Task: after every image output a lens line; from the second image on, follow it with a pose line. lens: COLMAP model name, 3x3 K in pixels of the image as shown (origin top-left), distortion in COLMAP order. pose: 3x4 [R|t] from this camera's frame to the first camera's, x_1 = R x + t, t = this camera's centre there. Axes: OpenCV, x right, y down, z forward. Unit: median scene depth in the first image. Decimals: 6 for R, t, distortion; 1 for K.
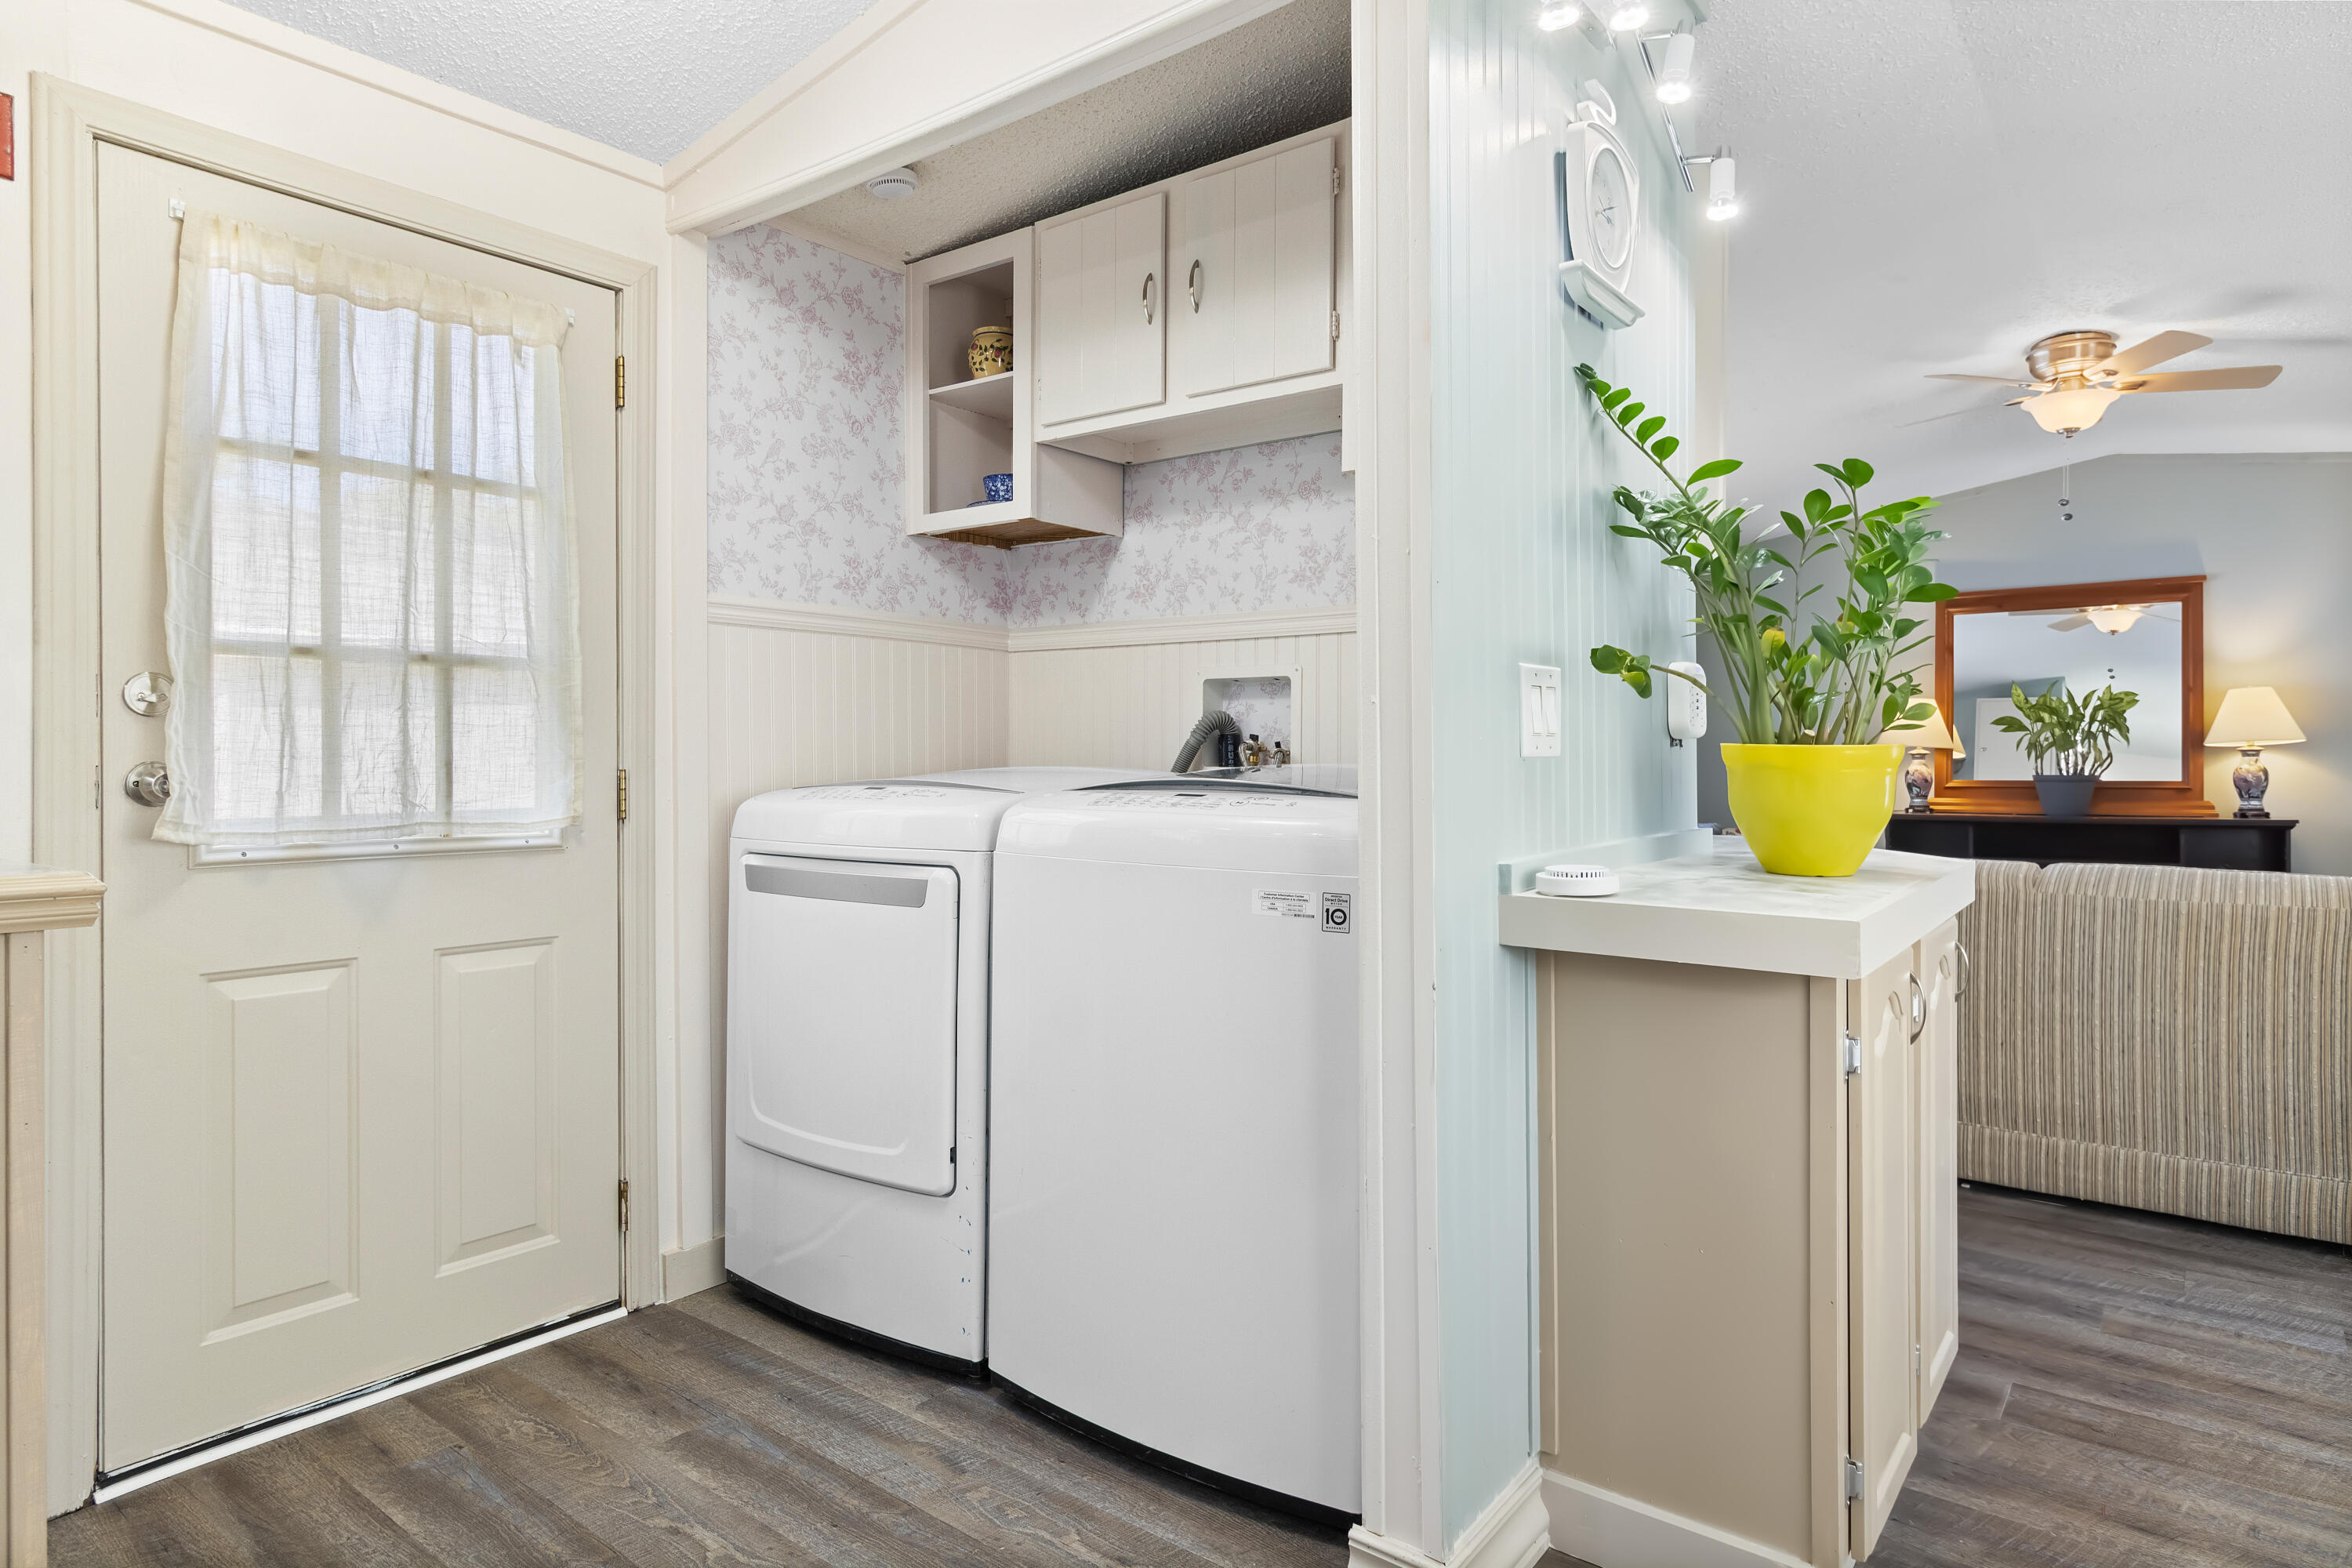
lens RADIAL K [[1318.4, 0, 1196.1], [0, 1318.4, 756.4], [0, 0, 1]] dist [-0.002135, -0.000245]
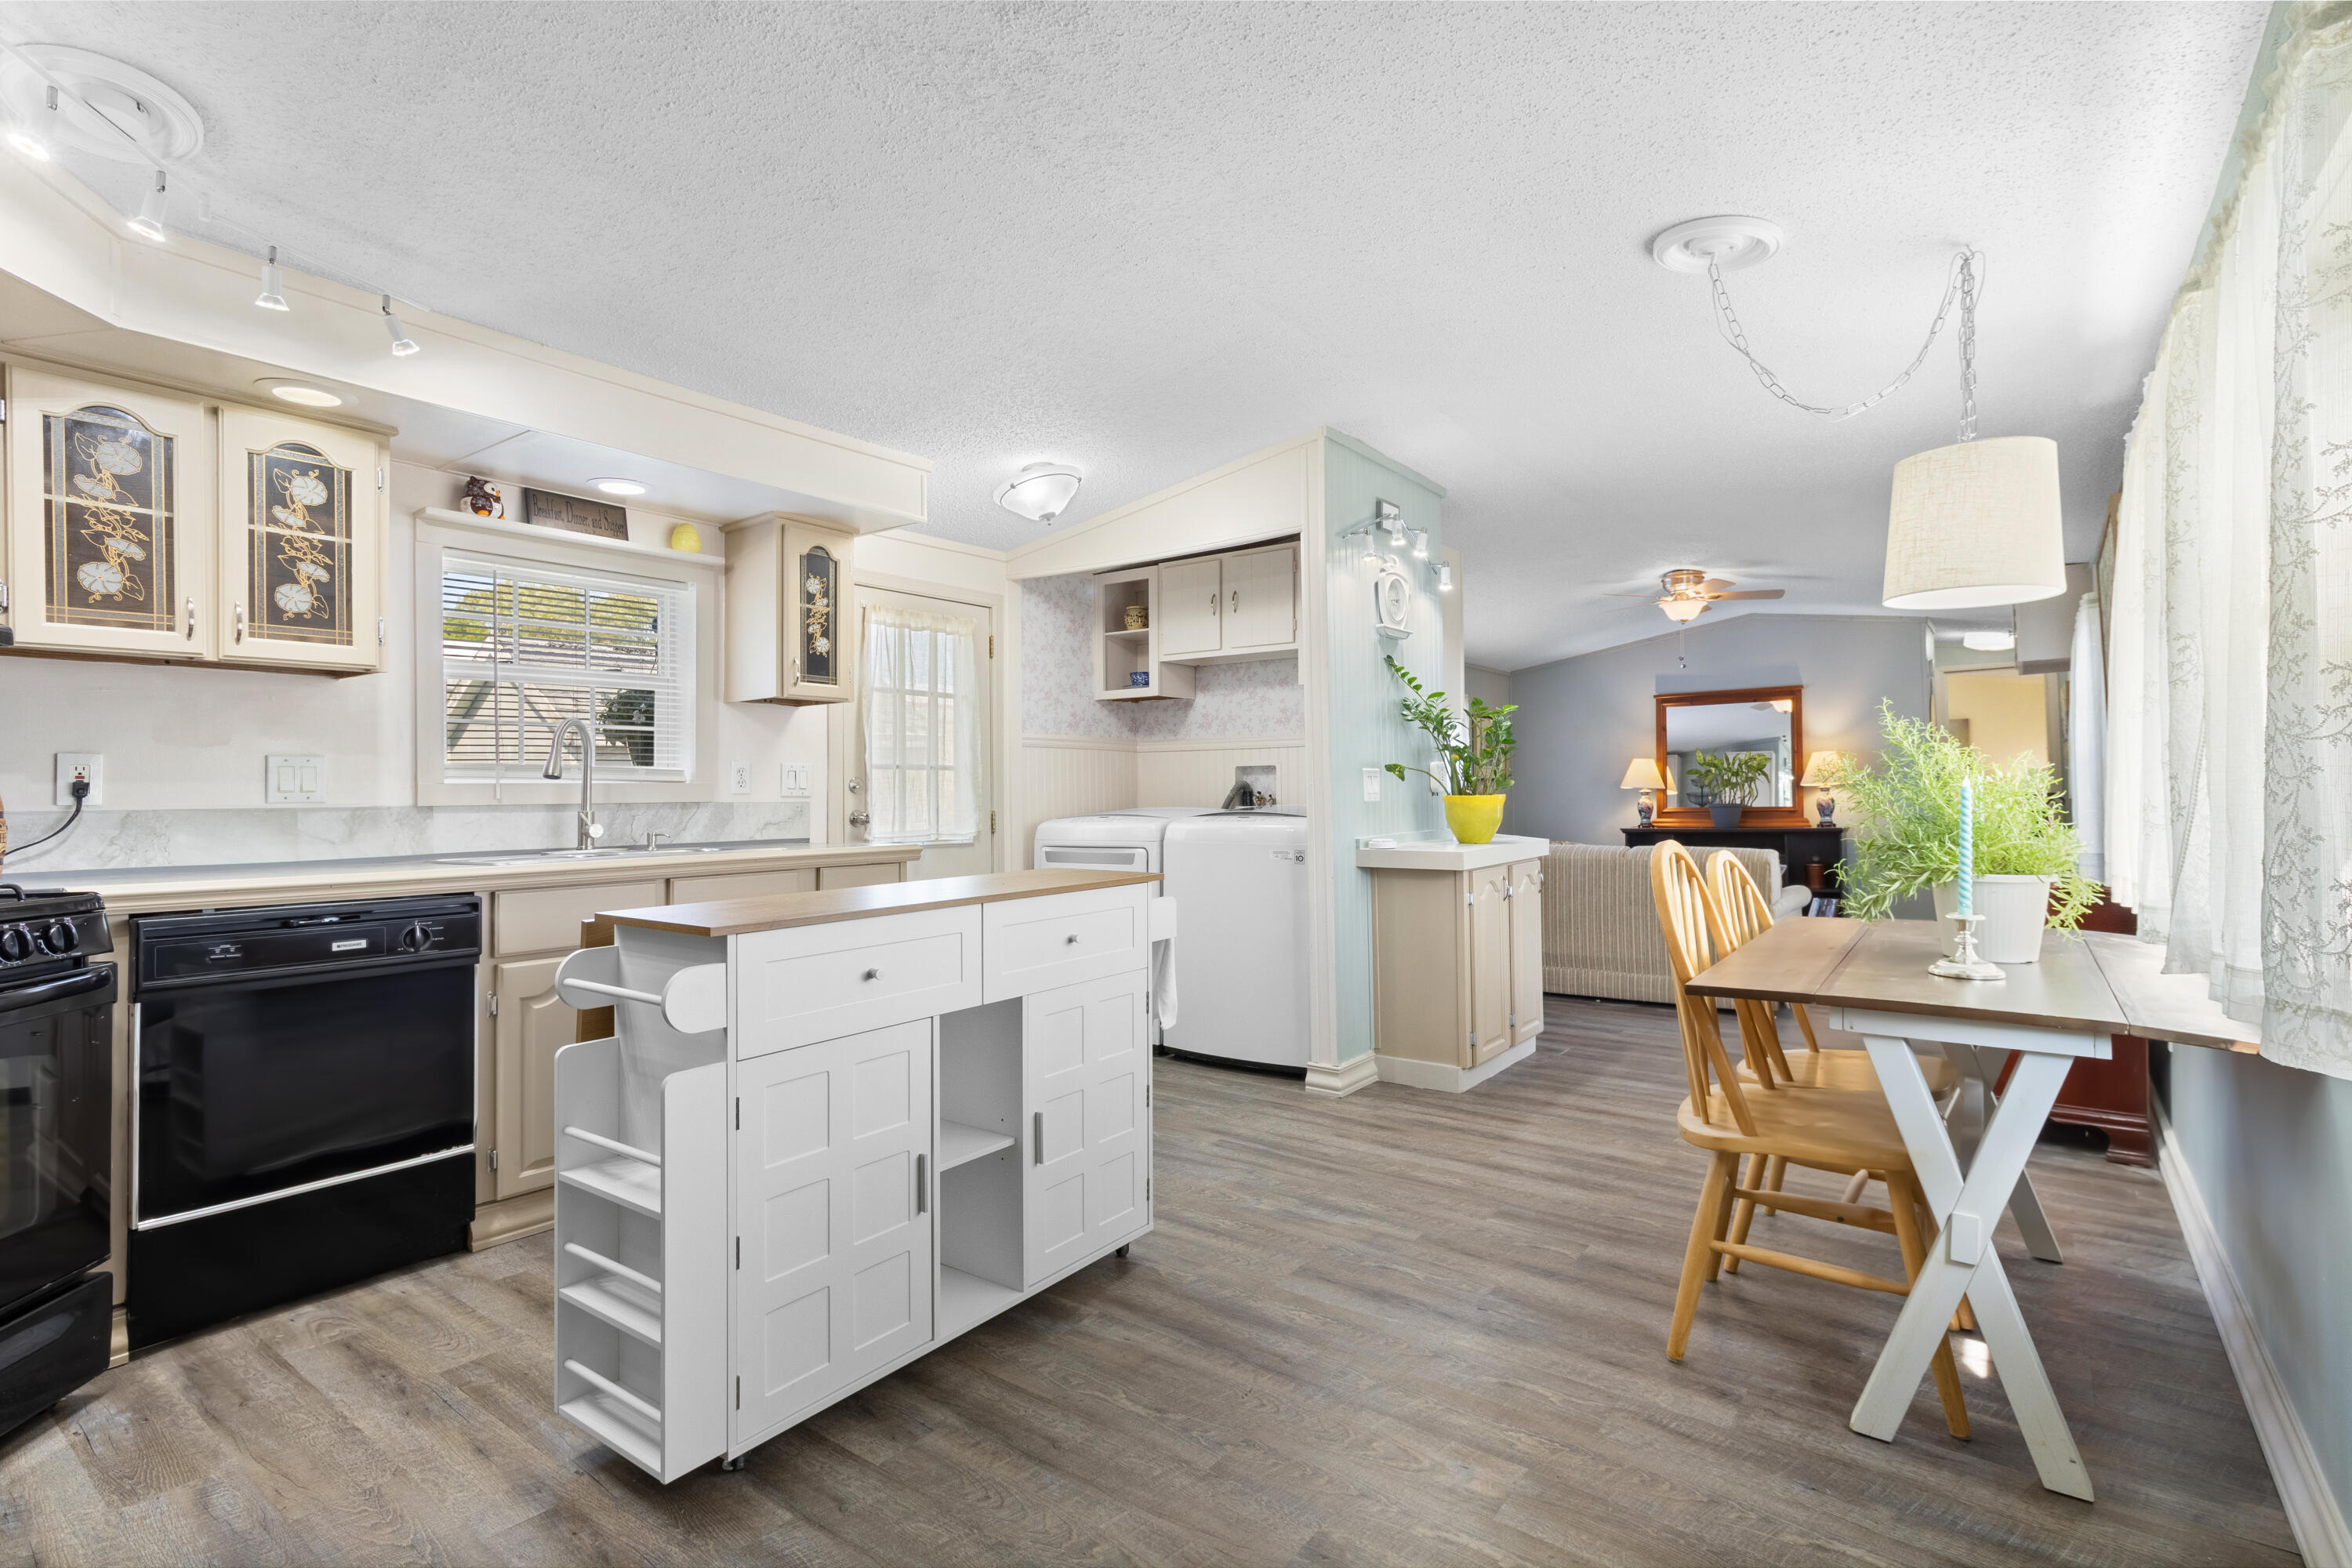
lens RADIAL K [[1103.5, 0, 1176.0], [0, 1103.5, 784.0], [0, 0, 1]] dist [-0.001408, -0.000288]
pose [[0.999902, -0.013427, 0.003987, -0.105019], [0.013471, 0.999847, -0.011155, -0.010632], [-0.003837, 0.011207, 0.999930, -0.864274]]
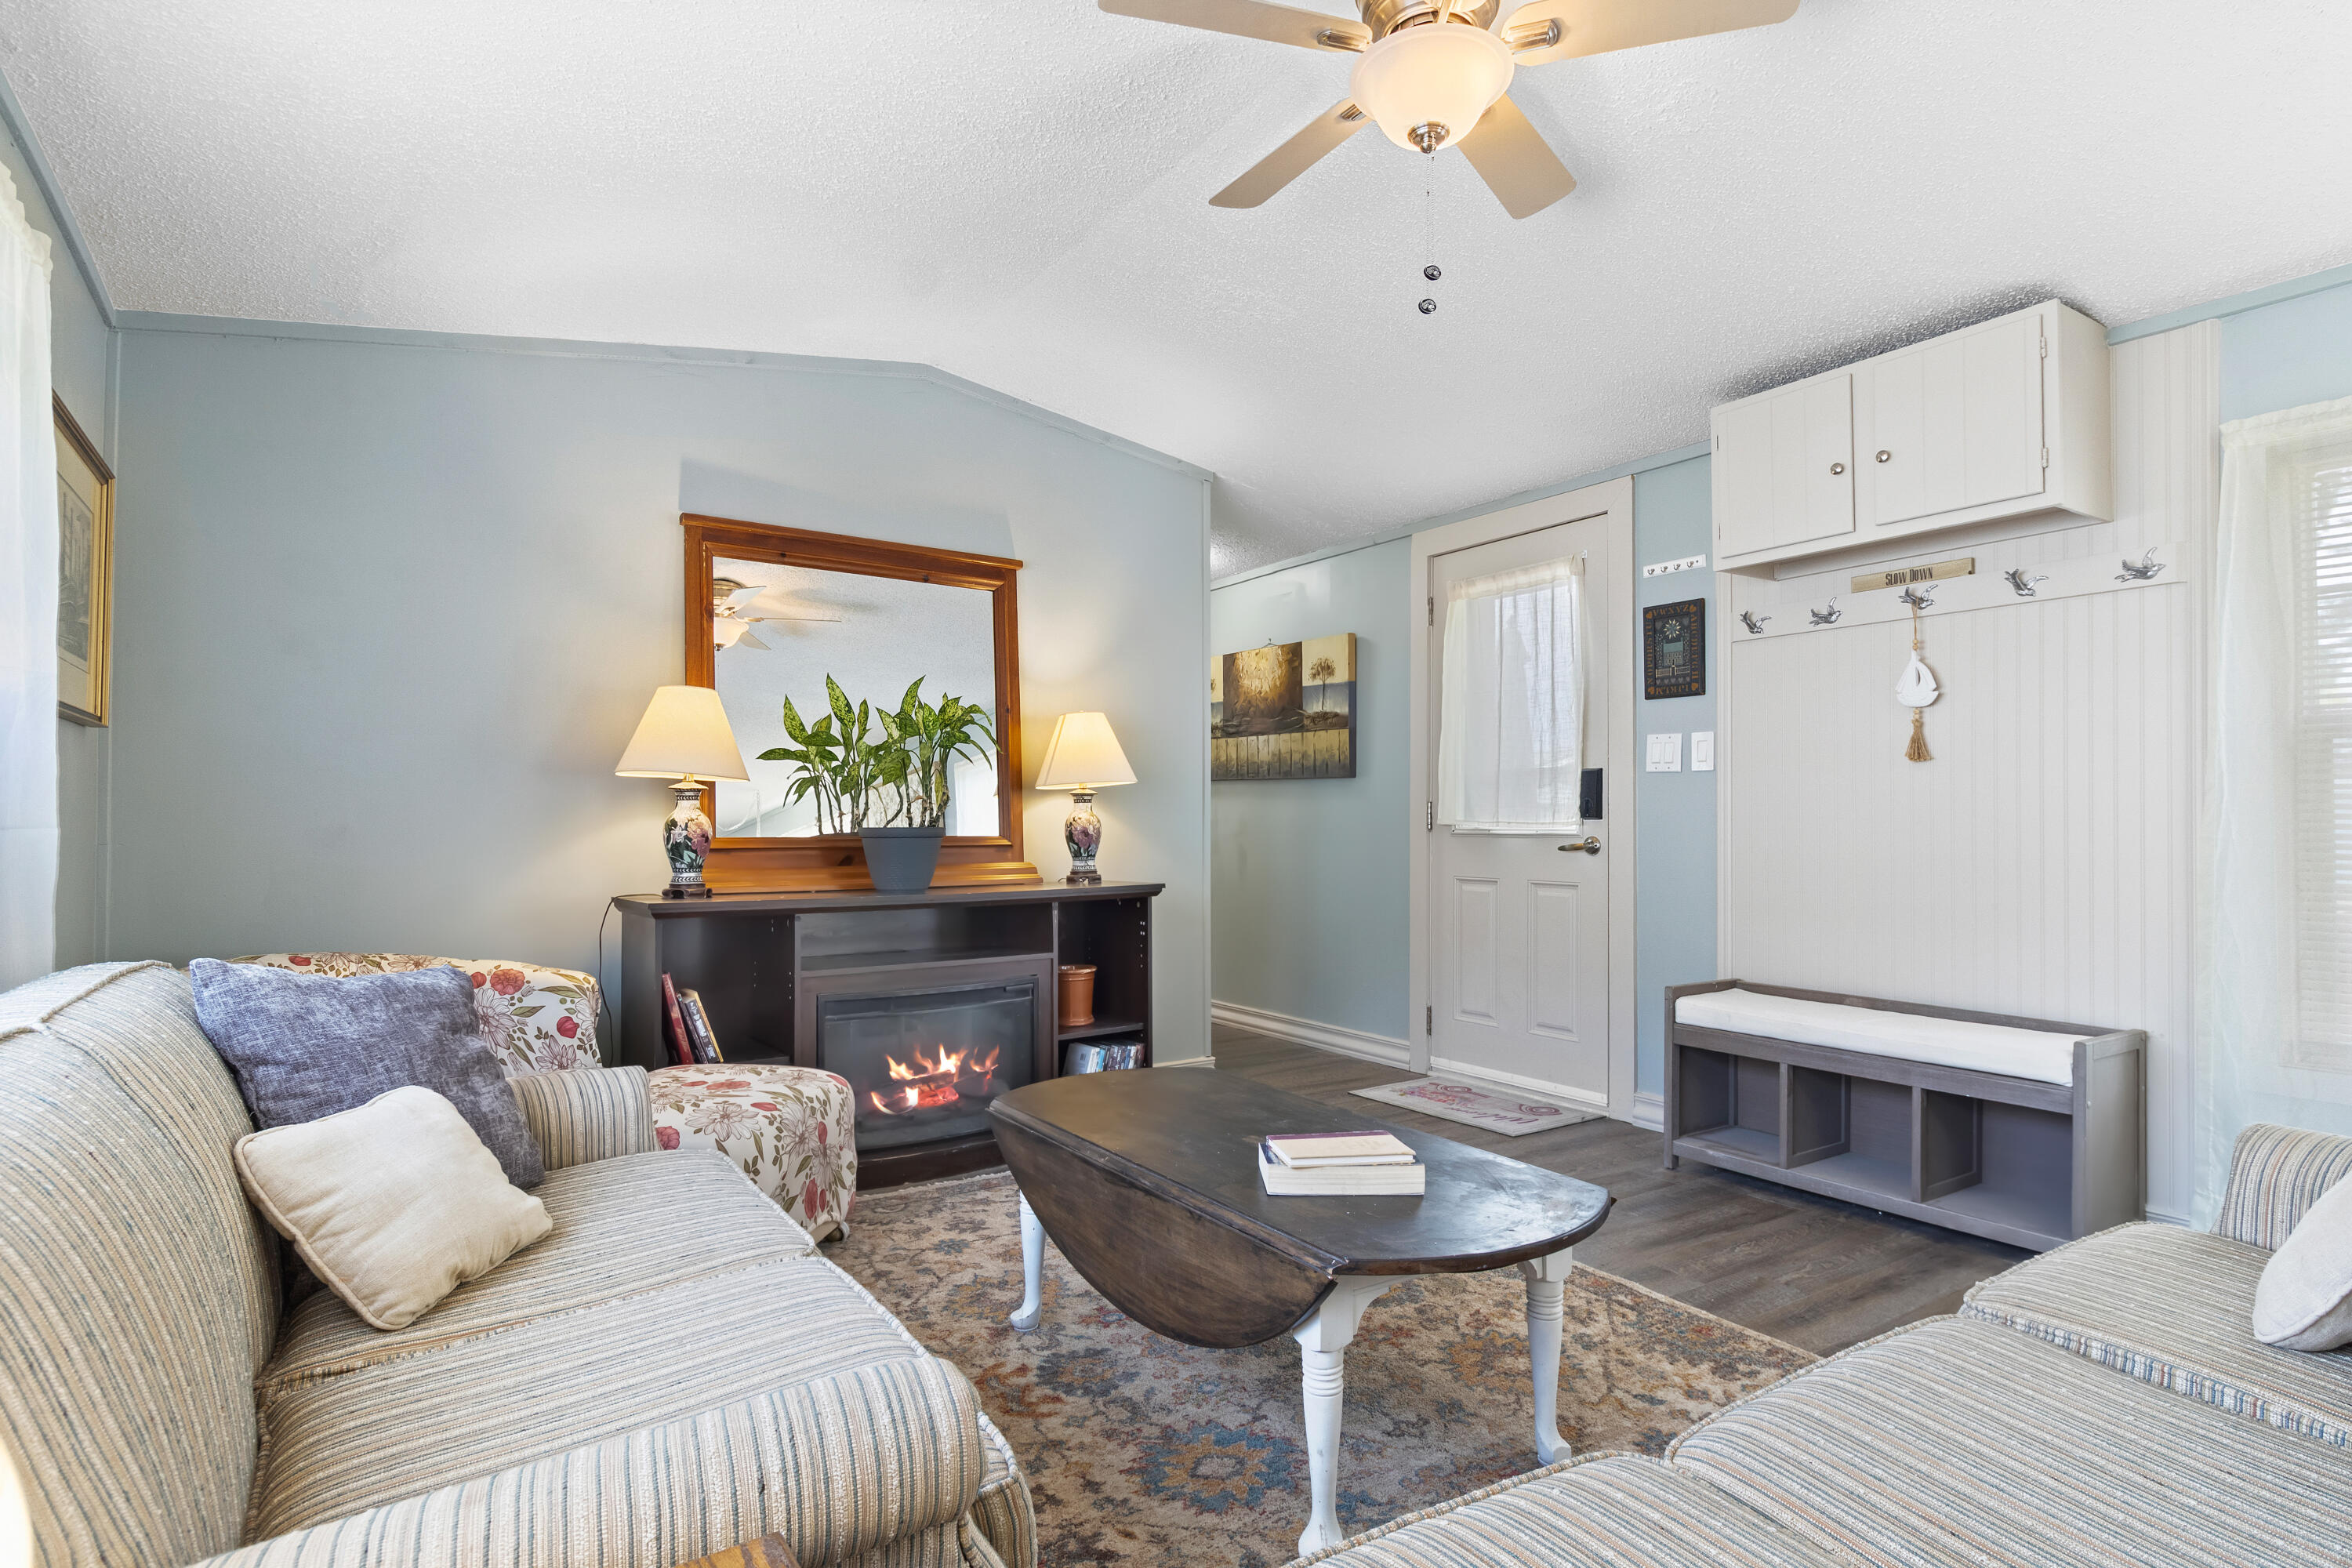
lens RADIAL K [[1175.5, 0, 1175.5], [0, 1175.5, 820.7], [0, 0, 1]] dist [0.000063, 0.000013]
pose [[0.318613, 0.015041, 0.947765, 0.339484], [0.007620, 0.999801, -0.018428, 0.046863], [-0.947854, 0.013093, 0.318435, 1.442080]]
